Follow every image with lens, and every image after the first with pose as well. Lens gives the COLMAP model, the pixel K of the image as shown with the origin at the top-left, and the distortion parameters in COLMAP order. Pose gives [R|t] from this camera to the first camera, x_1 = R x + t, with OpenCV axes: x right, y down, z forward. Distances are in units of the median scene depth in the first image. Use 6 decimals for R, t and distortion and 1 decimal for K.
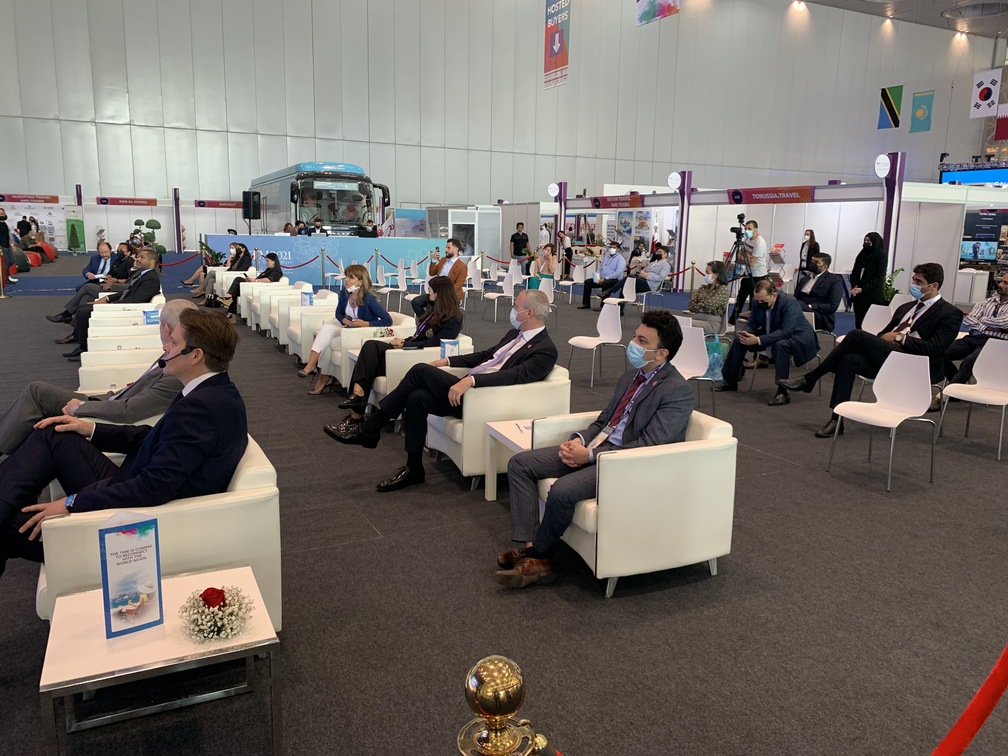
lens RADIAL K [[768.1, 0, 504.0], [0, 768.1, 378.0], [0, 0, 1]] dist [0.000945, -0.009823]
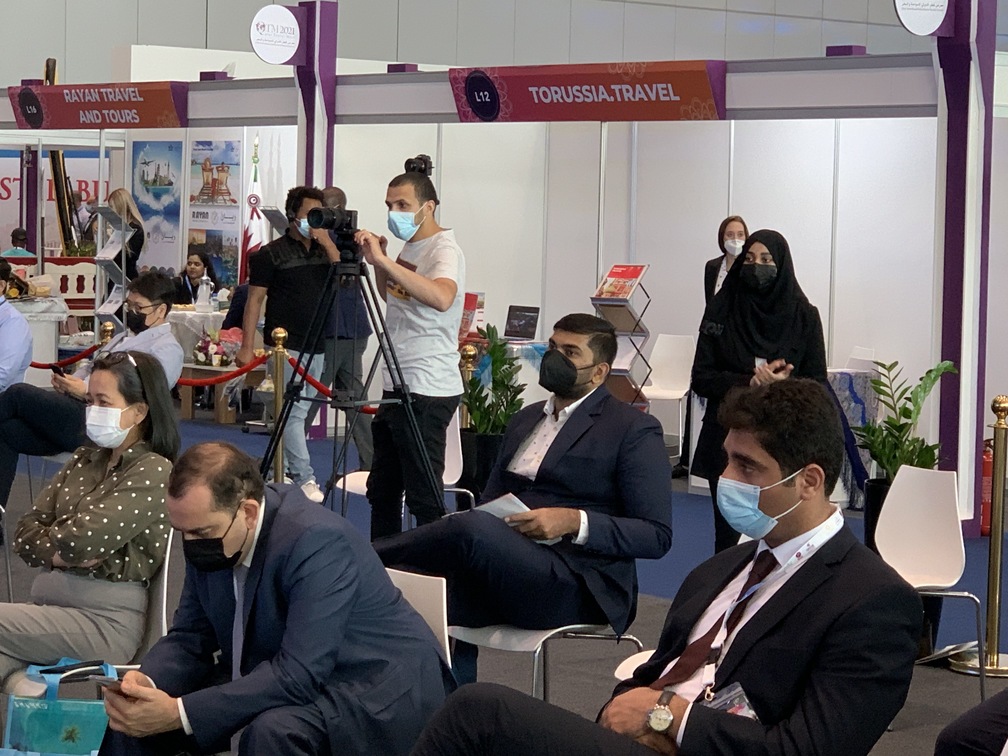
lens RADIAL K [[2695.7, 0, 504.0], [0, 2695.7, 378.0], [0, 0, 1]] dist [0.093394, 0.431469]
pose [[0.972836, -0.007268, 0.231380, 0.090275], [0.036064, 0.992062, -0.120471, -0.017941], [-0.228668, 0.125543, 0.965376, 0.074142]]
